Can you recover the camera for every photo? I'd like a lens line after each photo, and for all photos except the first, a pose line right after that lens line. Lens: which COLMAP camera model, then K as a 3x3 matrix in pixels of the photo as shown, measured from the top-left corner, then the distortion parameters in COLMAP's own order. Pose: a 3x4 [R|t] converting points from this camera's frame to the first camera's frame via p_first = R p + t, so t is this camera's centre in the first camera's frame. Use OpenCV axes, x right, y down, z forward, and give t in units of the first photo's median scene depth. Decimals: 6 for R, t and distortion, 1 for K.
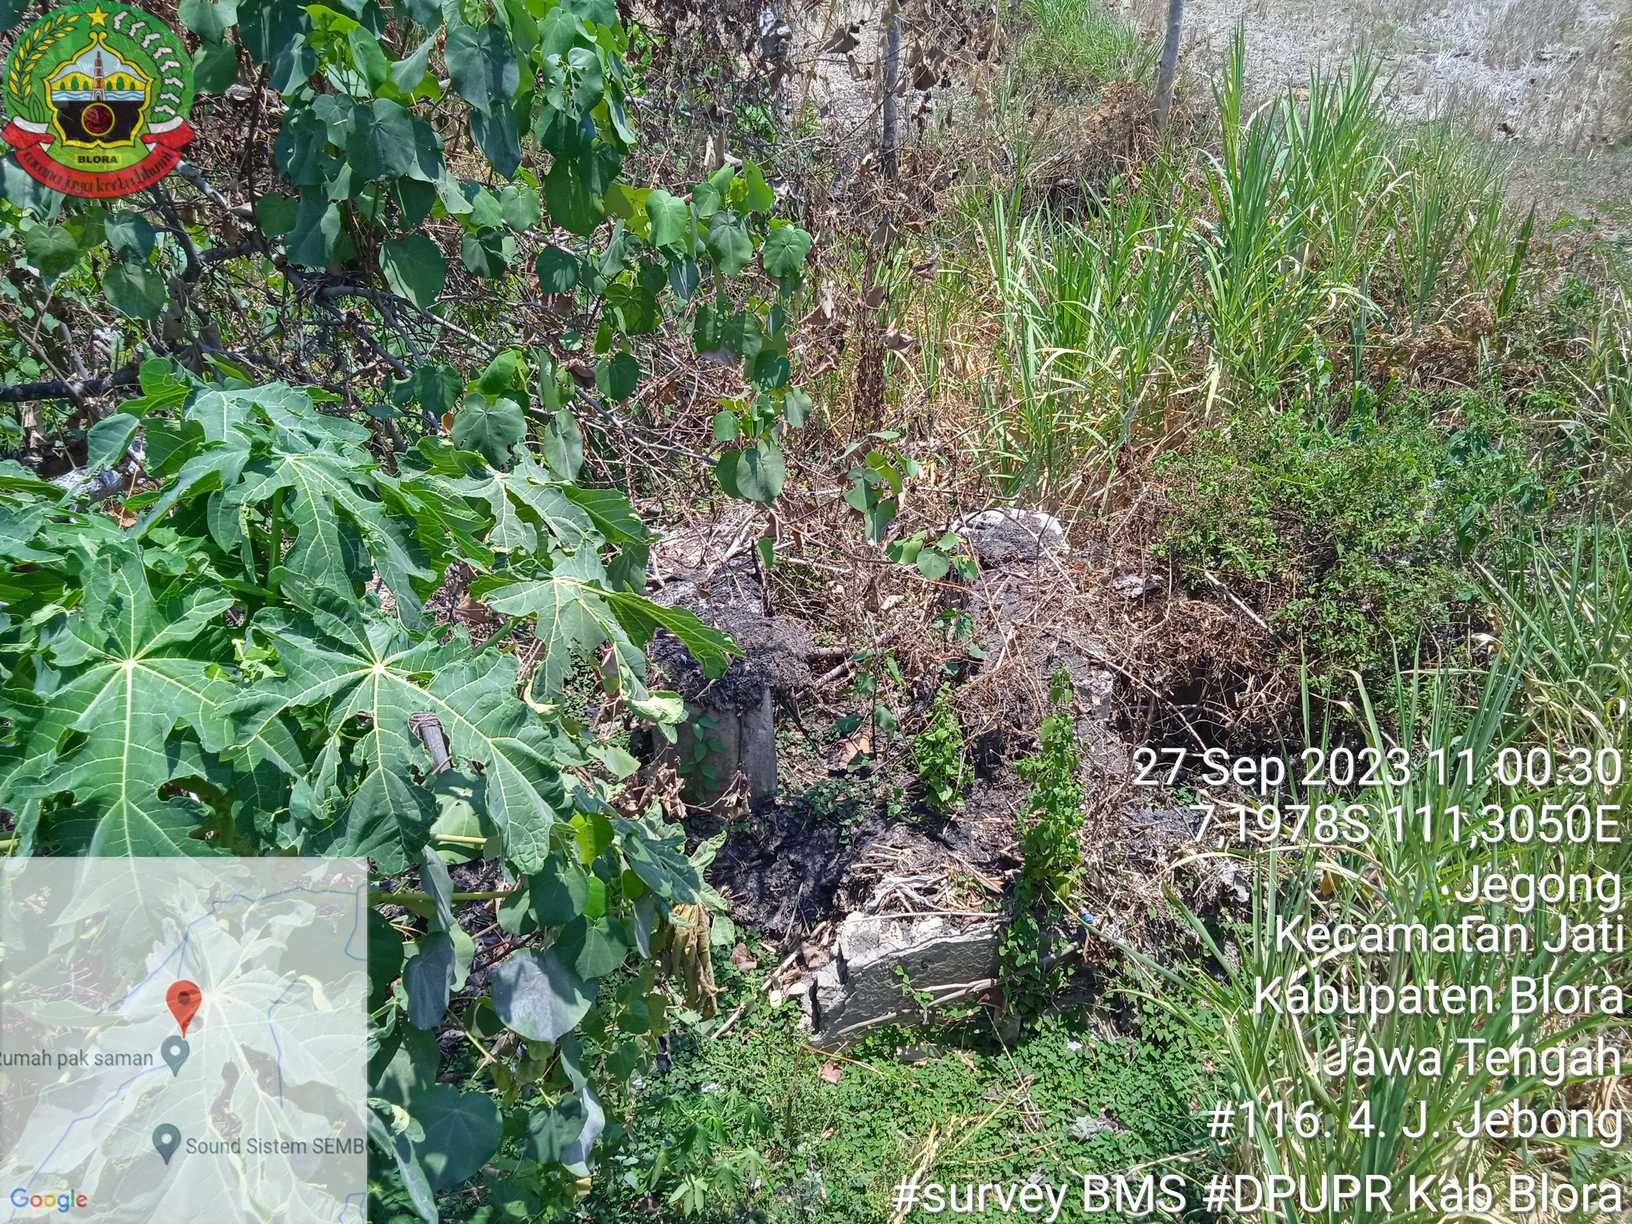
lens RADIAL K [[1336.5, 0, 815.9], [0, 1336.5, 602.9], [0, 0, 1]] dist [0.033659, -0.021892]
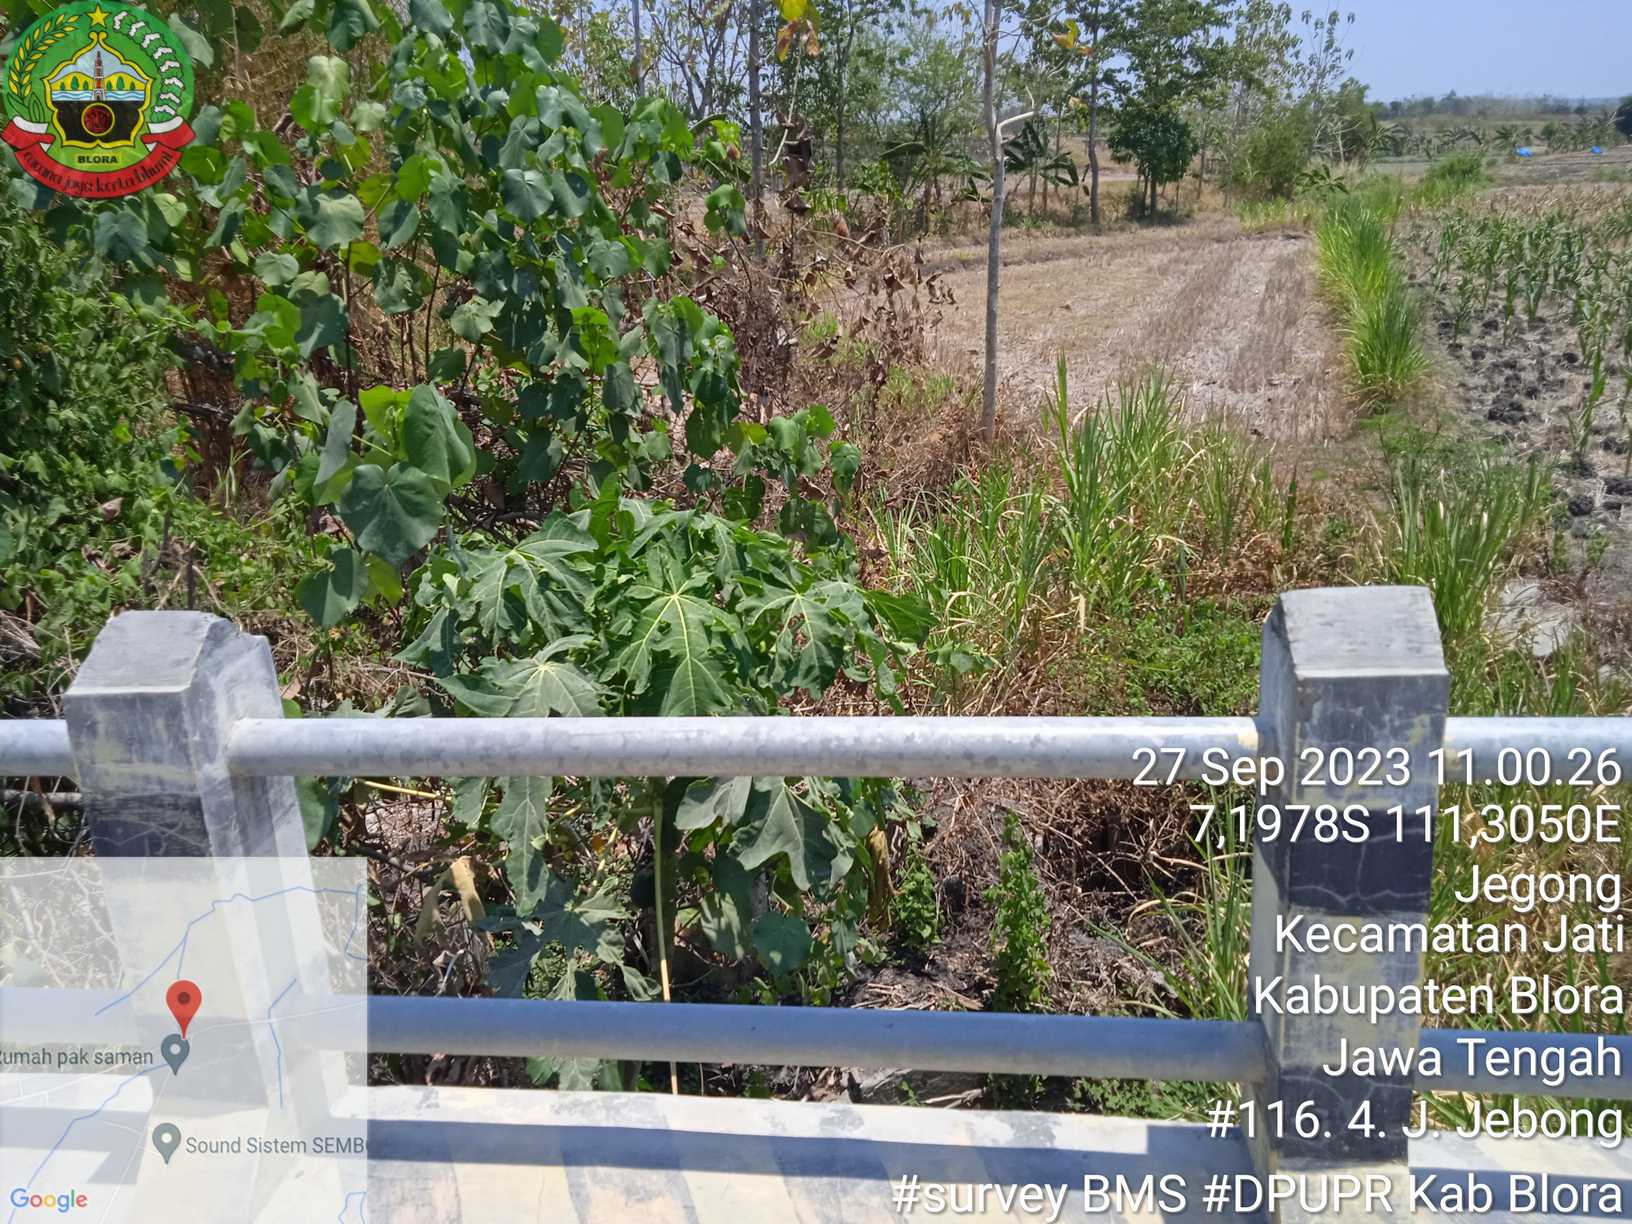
lens RADIAL K [[1336.5, 0, 815.9], [0, 1336.5, 602.9], [0, 0, 1]] dist [0.033659, -0.021892]
pose [[0.989081, -0.052624, 0.137656, -0.149533], [0.085152, 0.966439, -0.242375, 0.138257], [-0.120281, 0.251450, 0.960367, -0.220092]]
